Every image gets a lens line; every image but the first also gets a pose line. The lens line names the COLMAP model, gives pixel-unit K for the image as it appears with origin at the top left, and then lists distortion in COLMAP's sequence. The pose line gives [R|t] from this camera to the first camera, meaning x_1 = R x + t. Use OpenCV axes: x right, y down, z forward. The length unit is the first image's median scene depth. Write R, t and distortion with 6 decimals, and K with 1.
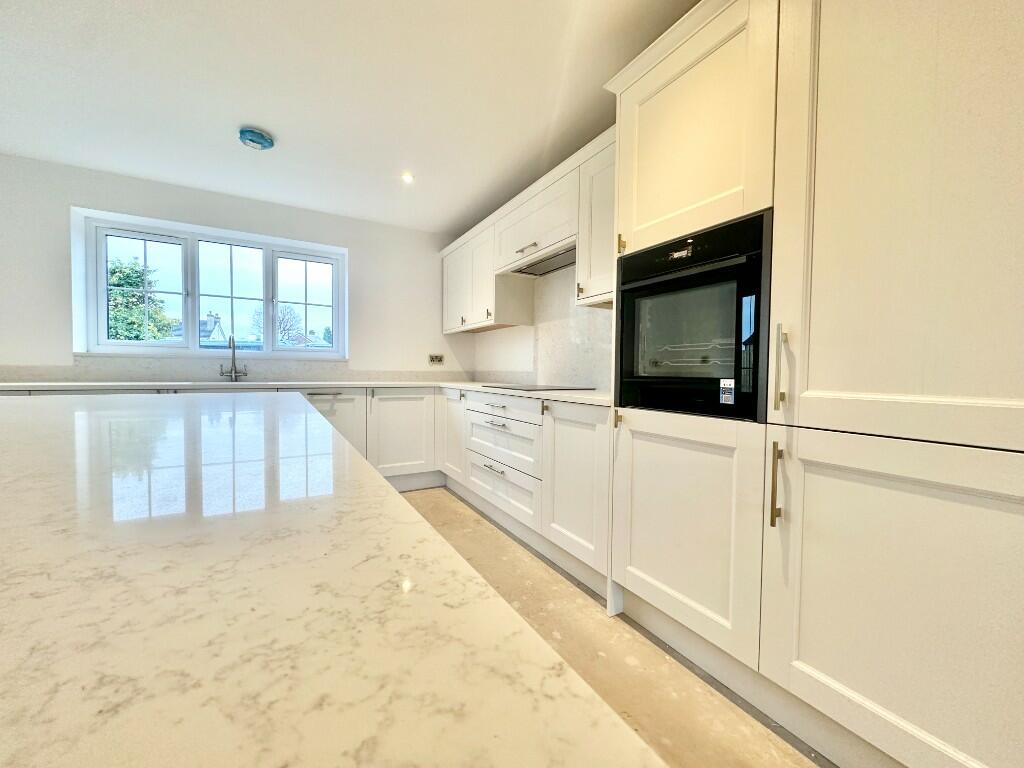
lens RADIAL K [[405.6, 0, 512.7], [0, 405.6, 384.2], [0, 0, 1]] dist [-0.001698, 0.000212]
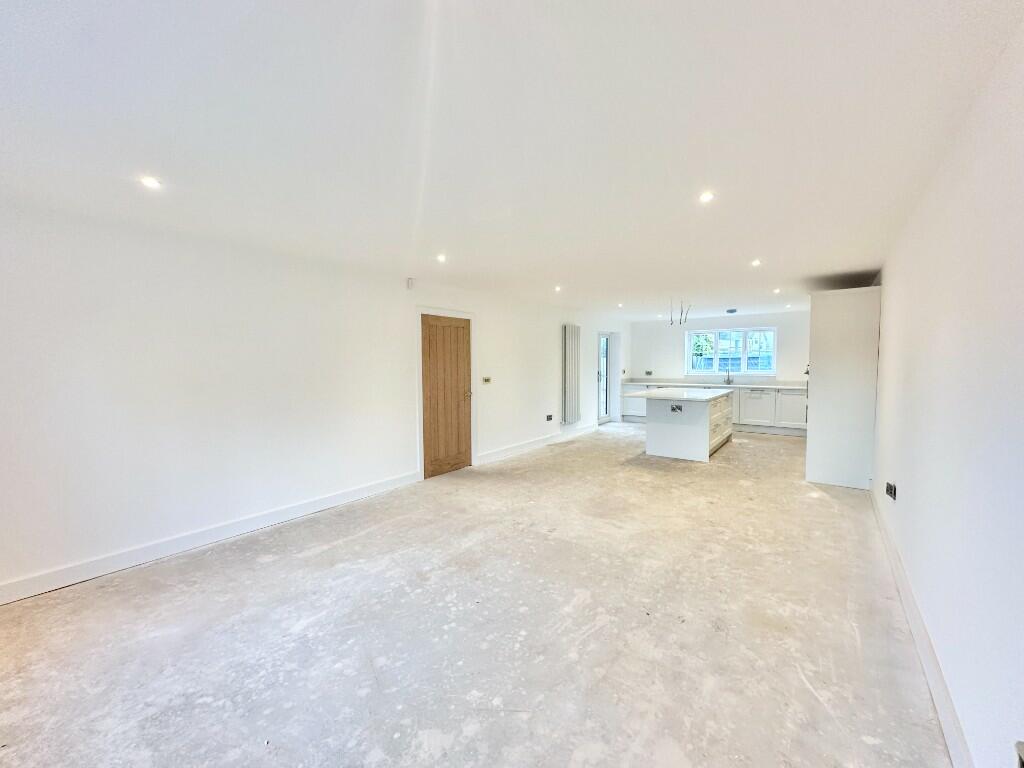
lens RADIAL K [[405.6, 0, 512.7], [0, 405.6, 384.2], [0, 0, 1]] dist [-0.001698, 0.000212]
pose [[0.378662, 0.034977, -0.924874, 1.661719], [-0.019243, 0.999367, 0.029916, -0.079759], [0.925335, 0.006469, 0.379096, -1.780468]]
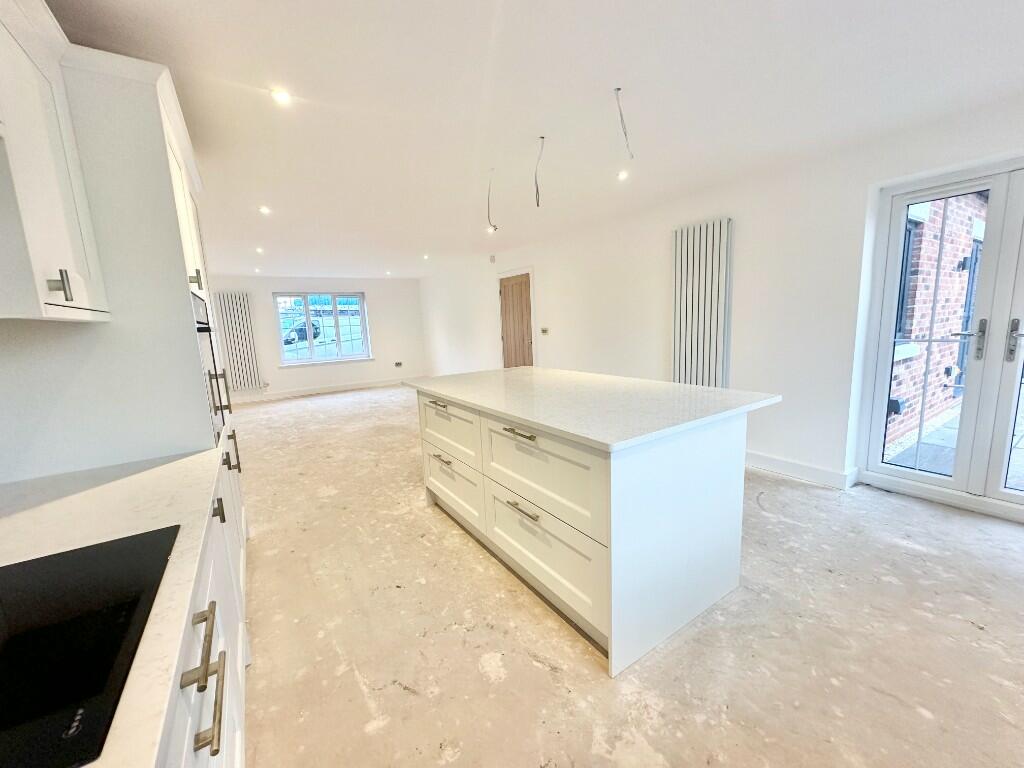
lens RADIAL K [[405.6, 0, 512.7], [0, 405.6, 384.2], [0, 0, 1]] dist [-0.001698, 0.000212]
pose [[-0.997739, 0.041056, -0.053216, -0.253925], [0.030387, 0.981756, 0.187700, -0.172263], [0.059952, 0.185659, -0.980784, 1.298856]]
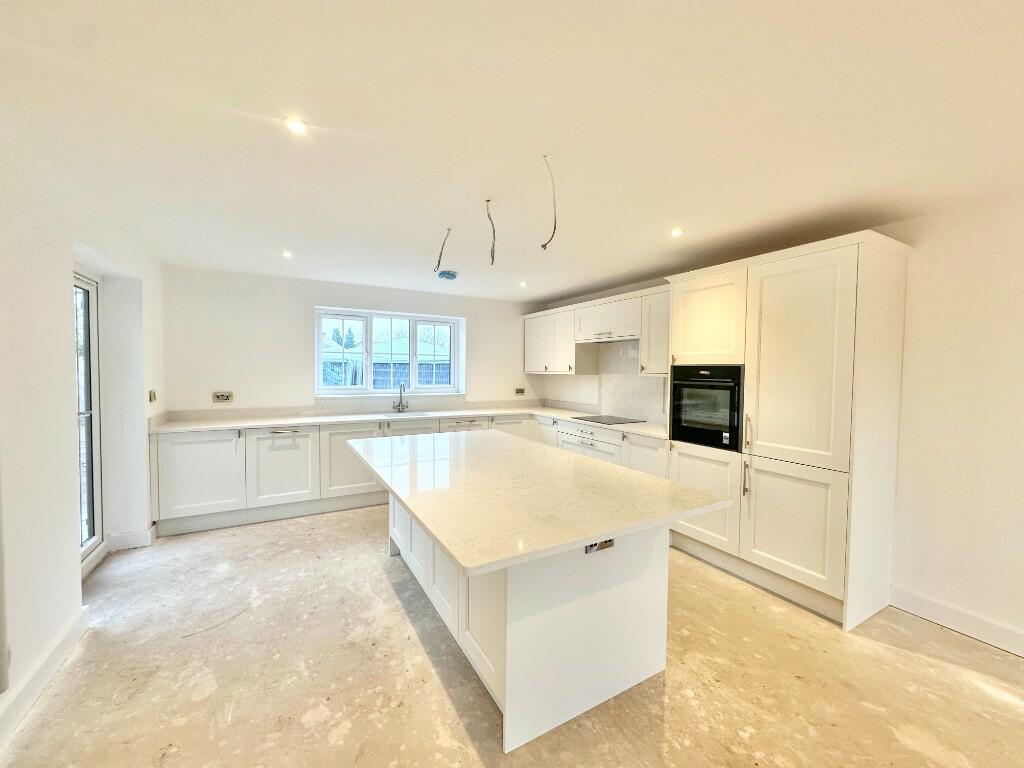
lens RADIAL K [[405.6, 0, 512.7], [0, 405.6, 384.2], [0, 0, 1]] dist [-0.001698, 0.000212]
pose [[0.999989, -0.000322, -0.004710, -0.339675], [0.000339, 0.999994, 0.003537, -0.150584], [0.004709, -0.003538, 0.999983, -0.661866]]
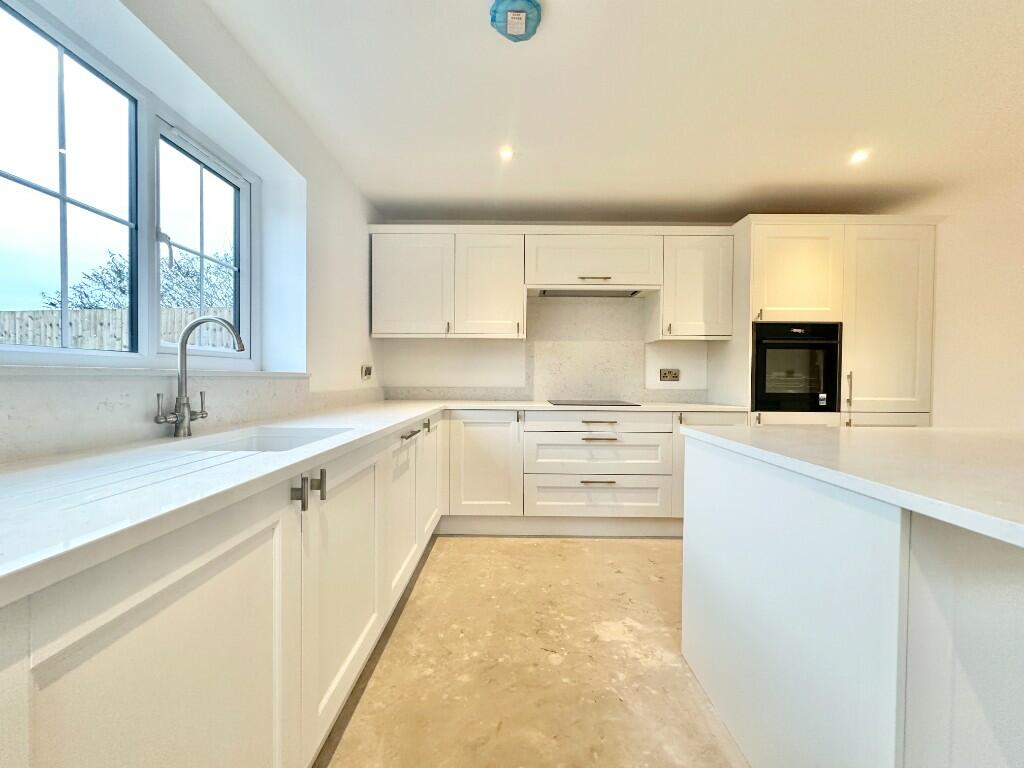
lens RADIAL K [[405.6, 0, 512.7], [0, 405.6, 384.2], [0, 0, 1]] dist [-0.001698, 0.000212]
pose [[0.499687, -0.021585, 0.865937, -1.118952], [0.026569, 0.999601, 0.009585, -0.065744], [-0.865798, 0.018217, 0.500061, 0.687378]]
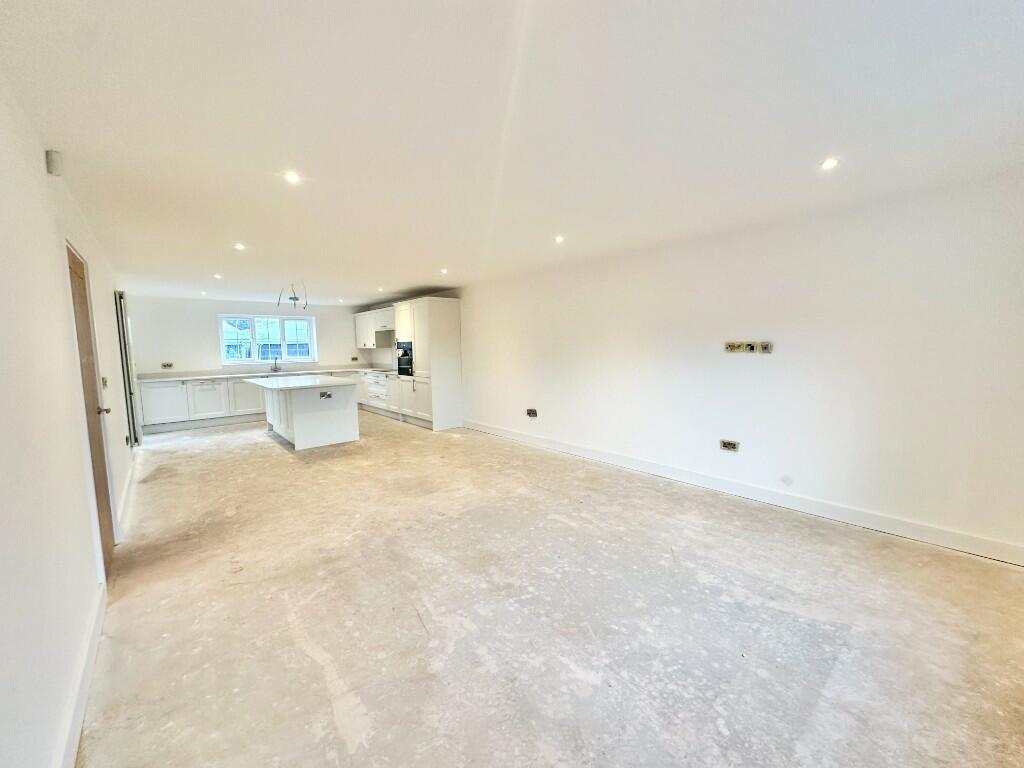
lens RADIAL K [[405.6, 0, 512.7], [0, 405.6, 384.2], [0, 0, 1]] dist [-0.001698, 0.000212]
pose [[0.980592, -0.046955, 0.190353, 0.432450], [0.034908, 0.997198, 0.066156, -0.065152], [-0.192926, -0.058227, 0.979484, -2.507151]]
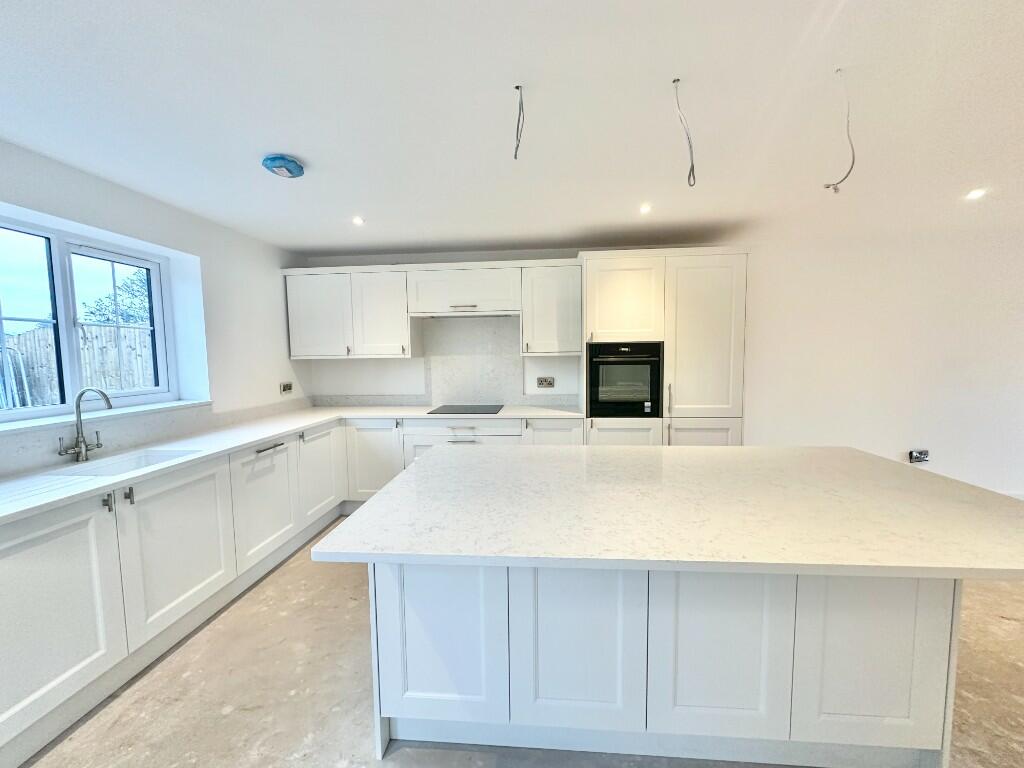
lens RADIAL K [[405.6, 0, 512.7], [0, 405.6, 384.2], [0, 0, 1]] dist [-0.001698, 0.000212]
pose [[0.569331, -0.082598, 0.817949, -1.050702], [0.048044, 0.996582, 0.067195, -0.174530], [-0.820704, 0.001041, 0.571353, 0.114976]]
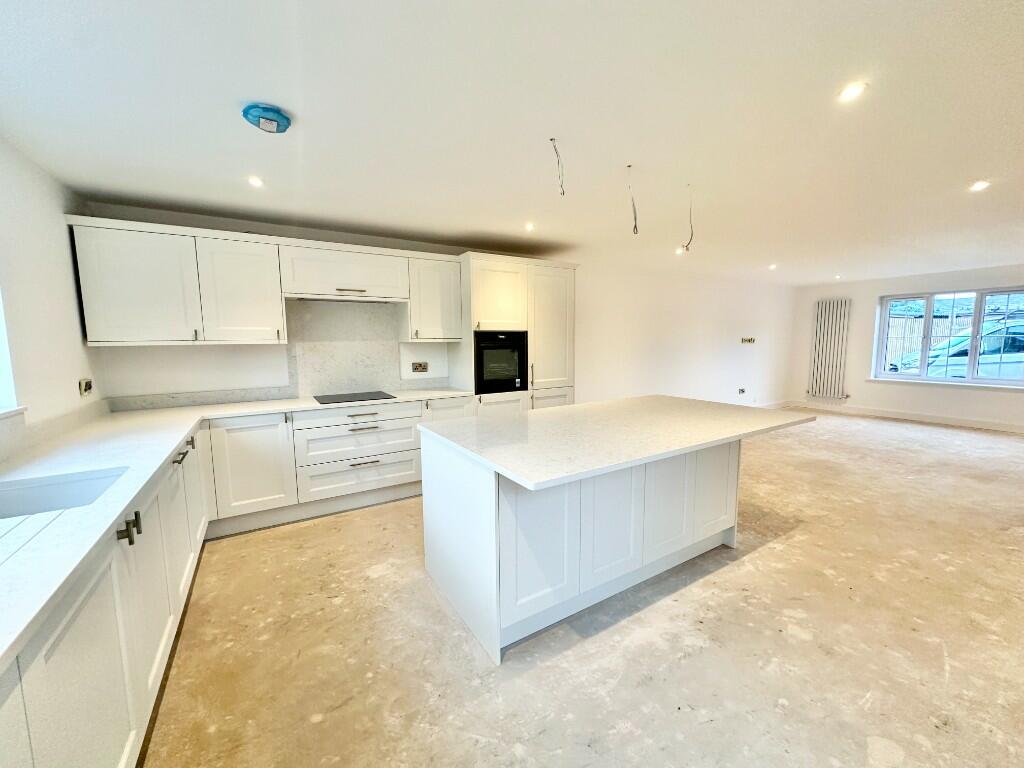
lens RADIAL K [[405.6, 0, 512.7], [0, 405.6, 384.2], [0, 0, 1]] dist [-0.001698, 0.000212]
pose [[-0.032811, -0.119953, 0.992237, -1.380523], [0.043370, 0.991666, 0.121318, -0.187162], [-0.998520, 0.047014, -0.027335, 0.574185]]
